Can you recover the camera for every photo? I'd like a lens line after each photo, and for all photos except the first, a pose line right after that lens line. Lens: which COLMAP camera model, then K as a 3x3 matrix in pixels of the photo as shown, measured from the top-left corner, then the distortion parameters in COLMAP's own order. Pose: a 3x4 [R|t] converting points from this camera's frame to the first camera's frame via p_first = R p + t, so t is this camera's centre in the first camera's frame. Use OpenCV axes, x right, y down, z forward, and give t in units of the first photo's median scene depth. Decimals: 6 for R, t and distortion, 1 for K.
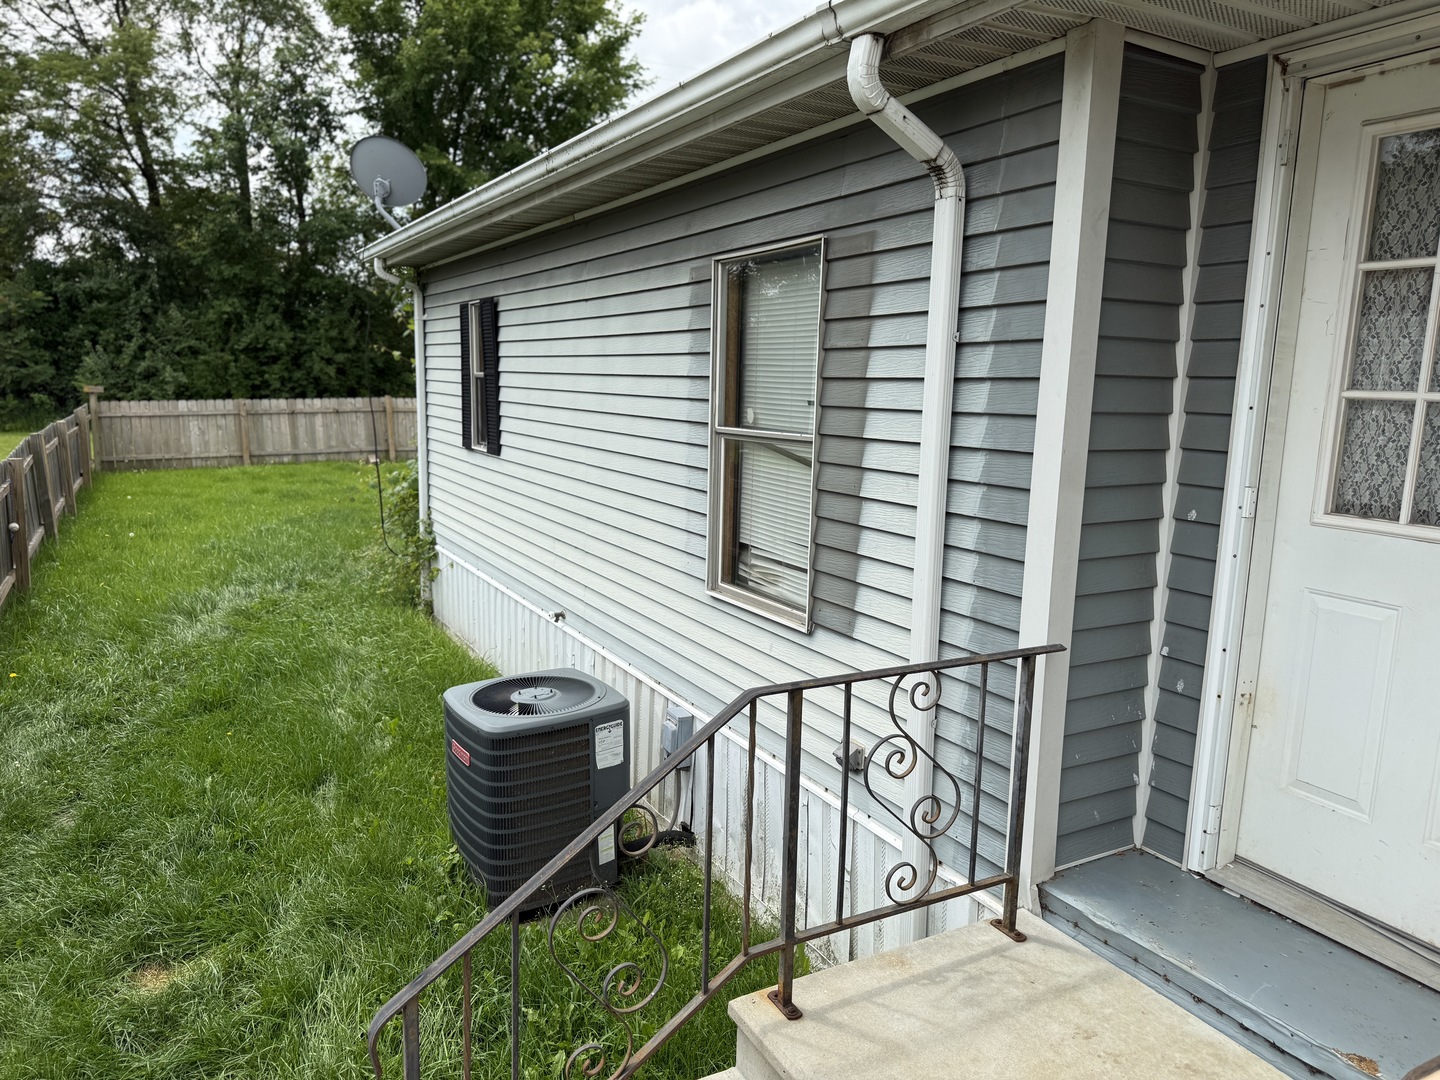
lens RADIAL K [[1027.7, 0, 720.0], [0, 1027.7, 540.0], [0, 0, 1]] dist [0.010243, 0.001307]
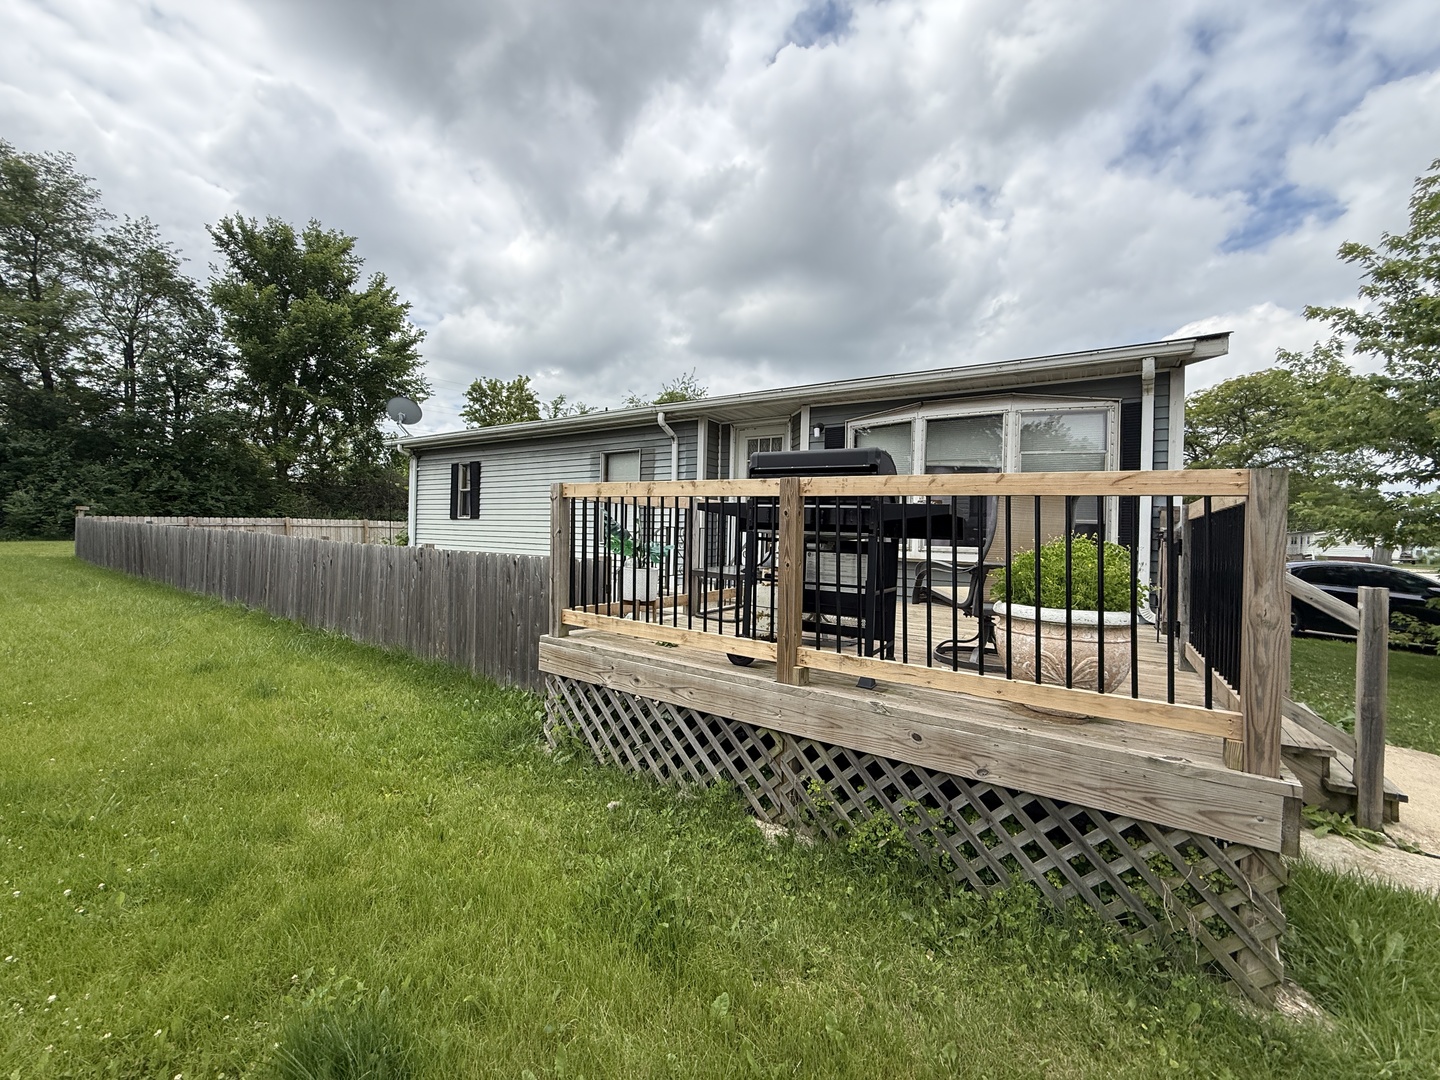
lens RADIAL K [[575.3, 0, 714.7], [0, 575.3, 539.2], [0, 0, 1]] dist [-0.000028, -0.000158]
pose [[0.884879, -0.002014, 0.465816, -0.105332], [0.066973, 0.990151, -0.122942, 0.055795], [-0.460981, 0.139986, 0.876299, -0.169442]]
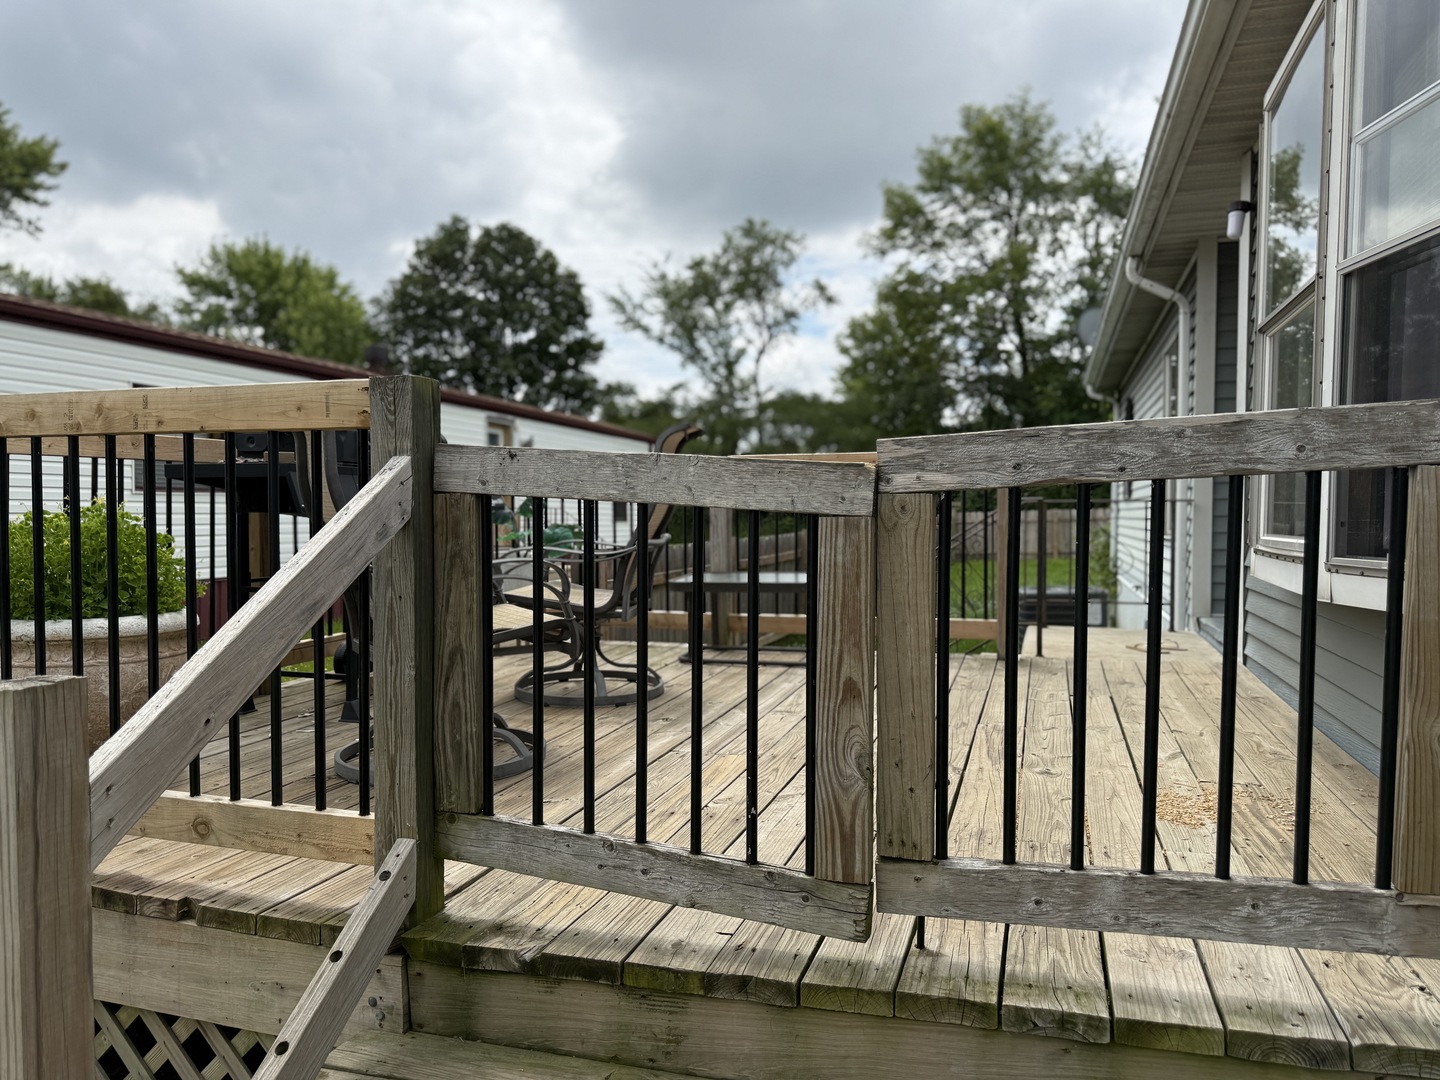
lens RADIAL K [[1027.7, 0, 720.0], [0, 1027.7, 540.0], [0, 0, 1]] dist [0.010243, 0.001307]
pose [[0.691220, -0.012557, -0.722535, 0.131664], [-0.090964, 0.990384, -0.104234, 0.054657], [0.716896, 0.137773, 0.683432, -0.134774]]
